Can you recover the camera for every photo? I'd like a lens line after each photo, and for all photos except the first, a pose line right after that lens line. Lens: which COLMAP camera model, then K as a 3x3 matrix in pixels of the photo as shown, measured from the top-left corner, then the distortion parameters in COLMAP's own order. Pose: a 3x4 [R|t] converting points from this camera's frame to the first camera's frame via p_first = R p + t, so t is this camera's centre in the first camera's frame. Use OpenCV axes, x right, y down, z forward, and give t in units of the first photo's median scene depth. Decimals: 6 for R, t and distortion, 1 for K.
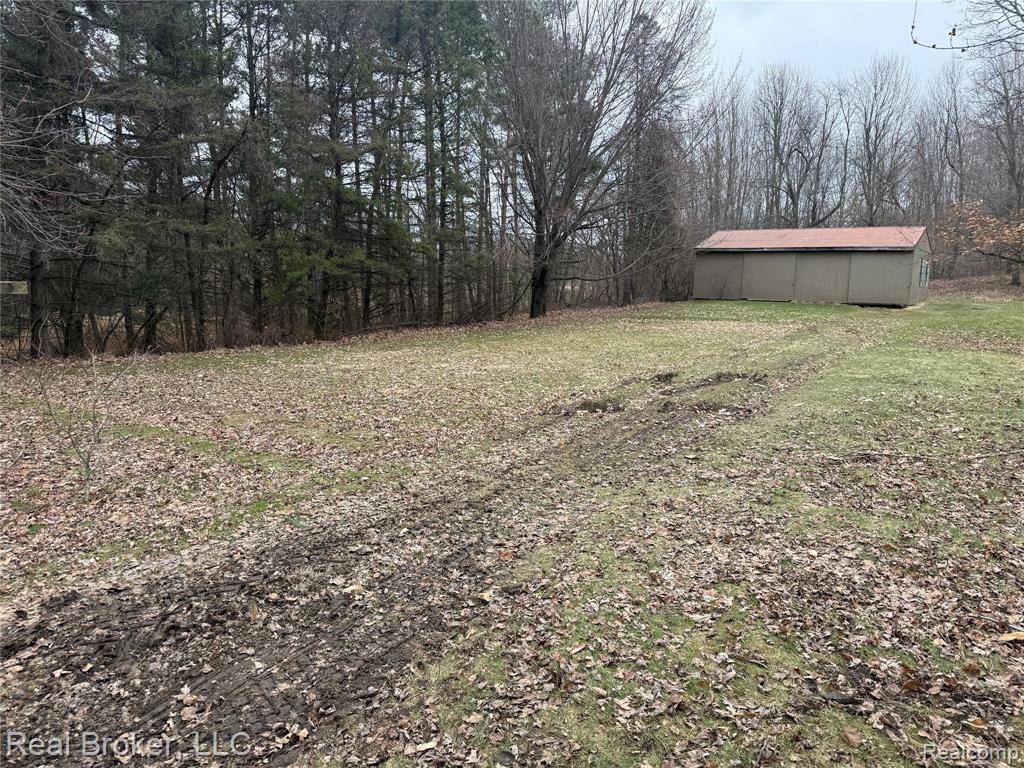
lens RADIAL K [[710.3, 0, 515.2], [0, 710.3, 382.6], [0, 0, 1]] dist [0.059877, -0.071828]
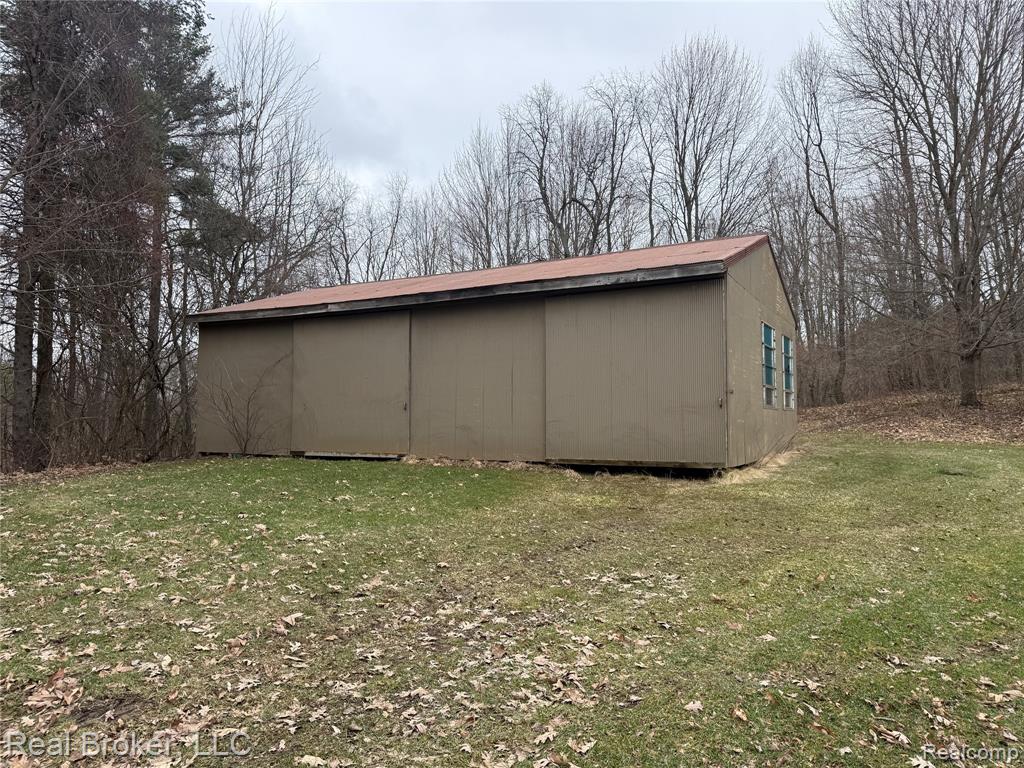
lens RADIAL K [[724.0, 0, 510.5], [0, 724.0, 385.9], [0, 0, 1]] dist [0.012362, 0.001092]
pose [[0.992521, -0.016850, 0.120908, 0.437945], [0.040560, 0.979681, -0.196420, -0.088174], [-0.115142, 0.199855, 0.973037, 0.744314]]
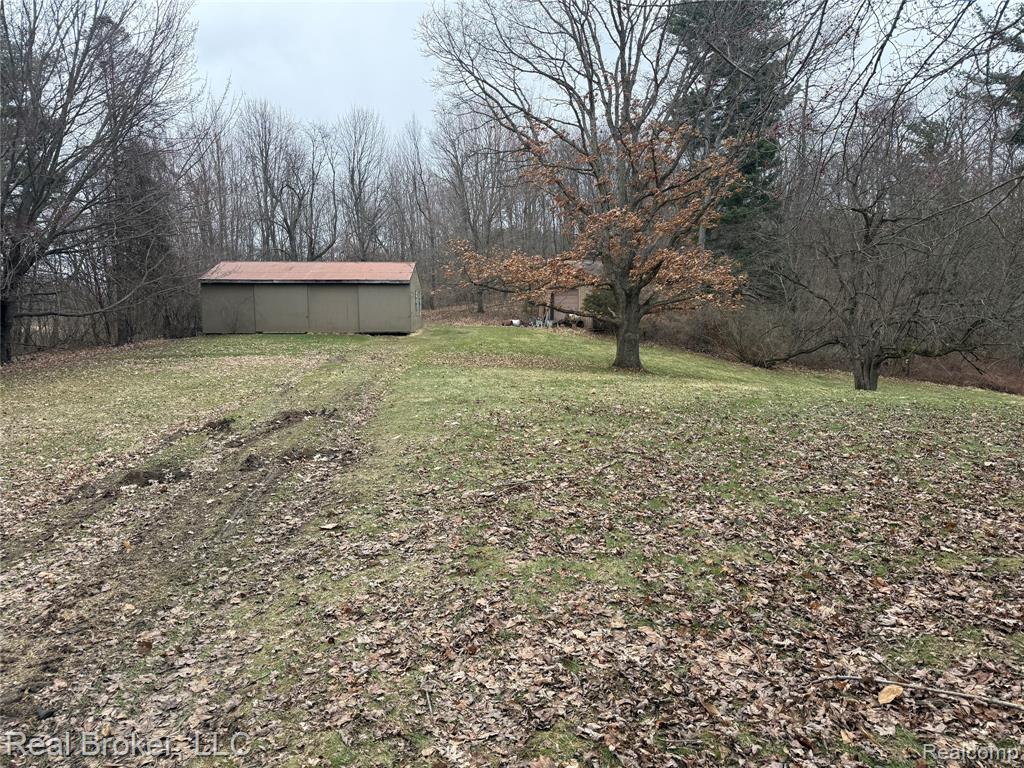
lens RADIAL K [[710.3, 0, 507.6], [0, 710.3, 379.0], [0, 0, 1]] dist [0.059877, -0.071828]
pose [[0.787187, -0.081354, 0.611325, -0.011205], [0.113656, 0.993419, -0.014149, -0.003945], [-0.606151, 0.080618, 0.791253, 0.050001]]
